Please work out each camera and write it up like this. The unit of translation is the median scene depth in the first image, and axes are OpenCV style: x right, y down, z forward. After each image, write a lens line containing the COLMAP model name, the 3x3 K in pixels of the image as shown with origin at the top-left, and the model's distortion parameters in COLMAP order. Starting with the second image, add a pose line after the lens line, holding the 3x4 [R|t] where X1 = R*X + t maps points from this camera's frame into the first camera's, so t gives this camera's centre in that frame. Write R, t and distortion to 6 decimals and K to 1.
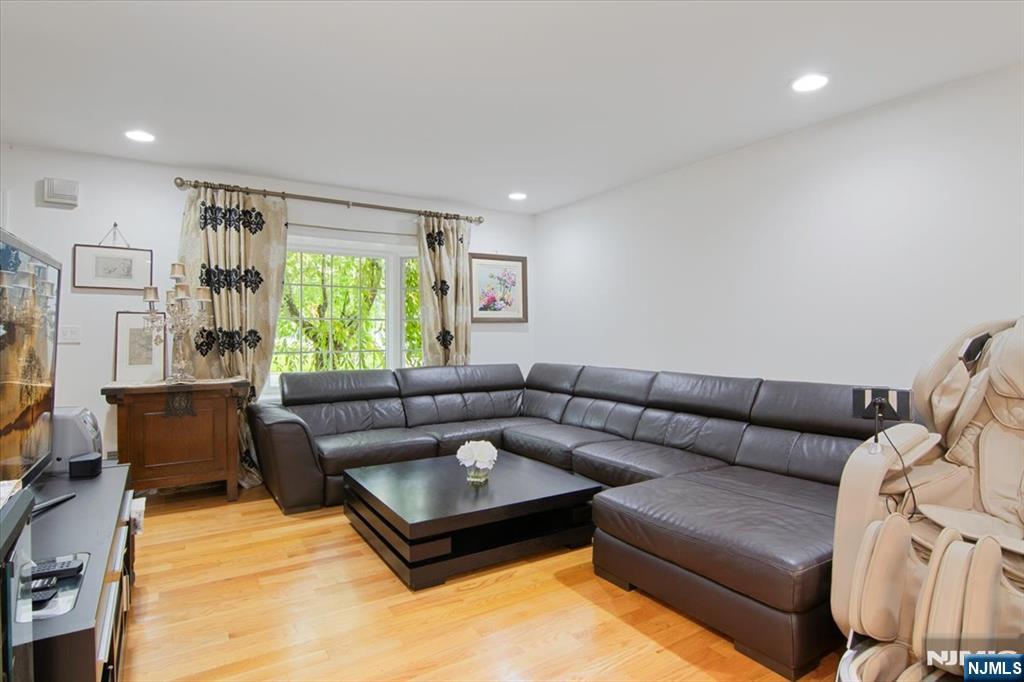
lens RADIAL K [[556.7, 0, 512.0], [0, 556.7, 341.0], [0, 0, 1]] dist [-0.001722, -0.002476]
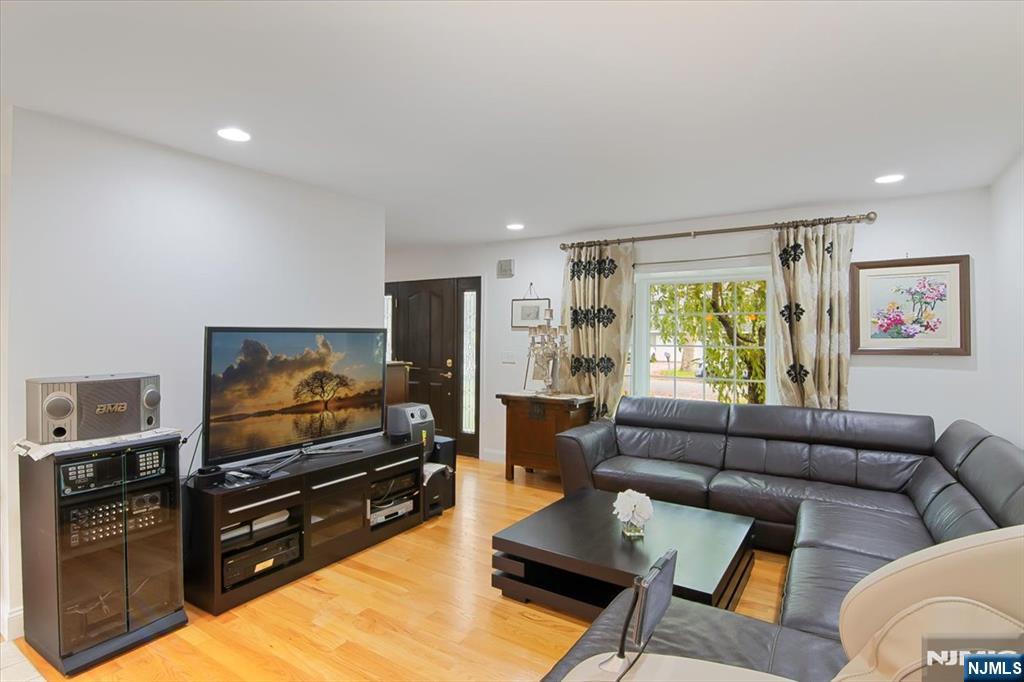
lens RADIAL K [[556.7, 0, 512.0], [0, 556.7, 341.0], [0, 0, 1]] dist [-0.001722, -0.002476]
pose [[0.375184, 0.015480, -0.926821, 0.565308], [-0.017931, 0.999795, 0.009440, -0.062228], [0.926777, 0.013077, 0.375385, 0.350524]]
